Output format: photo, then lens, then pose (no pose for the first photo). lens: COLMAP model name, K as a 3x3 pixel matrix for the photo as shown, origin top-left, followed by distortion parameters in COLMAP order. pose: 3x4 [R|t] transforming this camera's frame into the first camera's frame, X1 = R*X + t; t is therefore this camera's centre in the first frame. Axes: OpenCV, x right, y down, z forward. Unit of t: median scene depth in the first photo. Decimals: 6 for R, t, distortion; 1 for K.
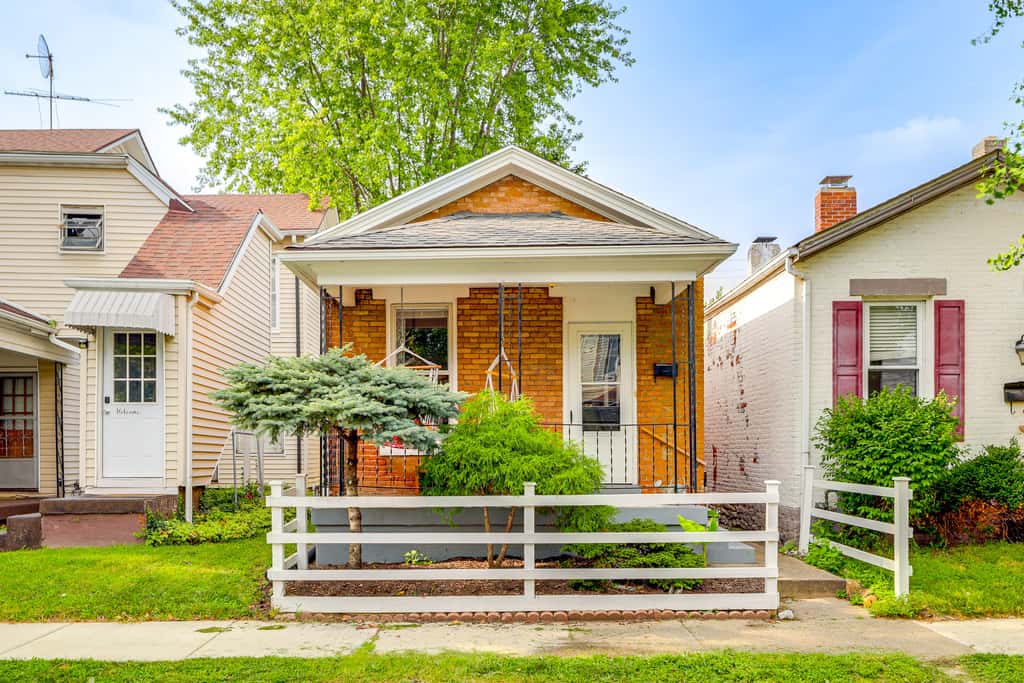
lens RADIAL K [[900.1, 0, 511.2], [0, 900.1, 448.0], [0, 0, 1]] dist [0.000193, 0.005061]
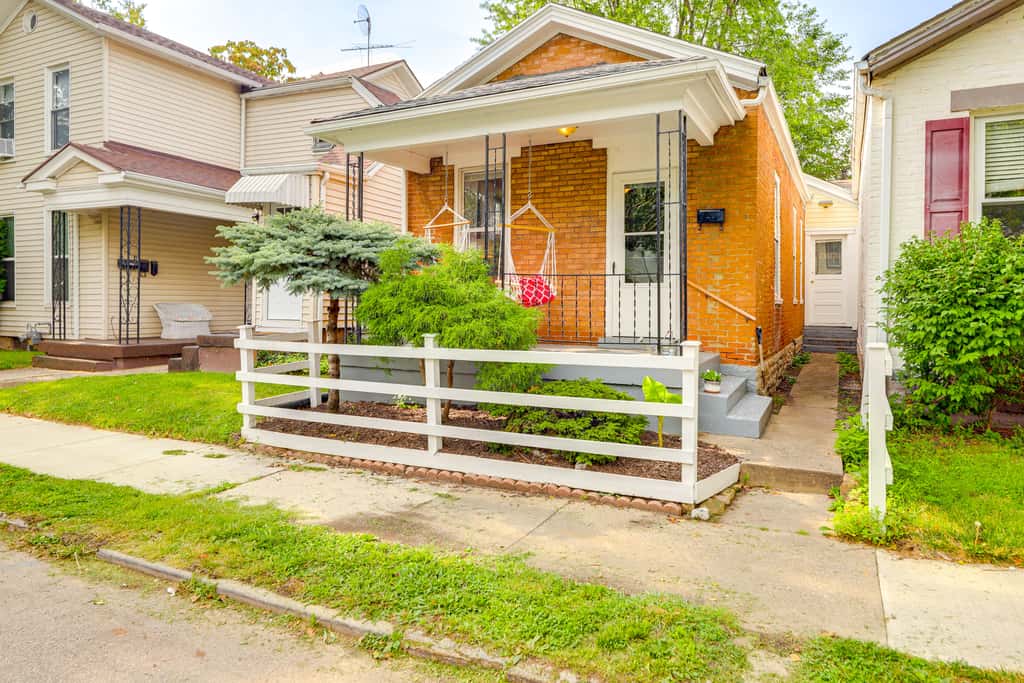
lens RADIAL K [[678.0, 0, 505.7], [0, 678.0, 302.1], [0, 0, 1]] dist [0.000936, -0.001369]
pose [[0.887857, 0.010165, -0.460008, 0.304950], [-0.008913, 0.999948, 0.004894, -0.000022], [0.460034, -0.000245, 0.887901, 0.285032]]
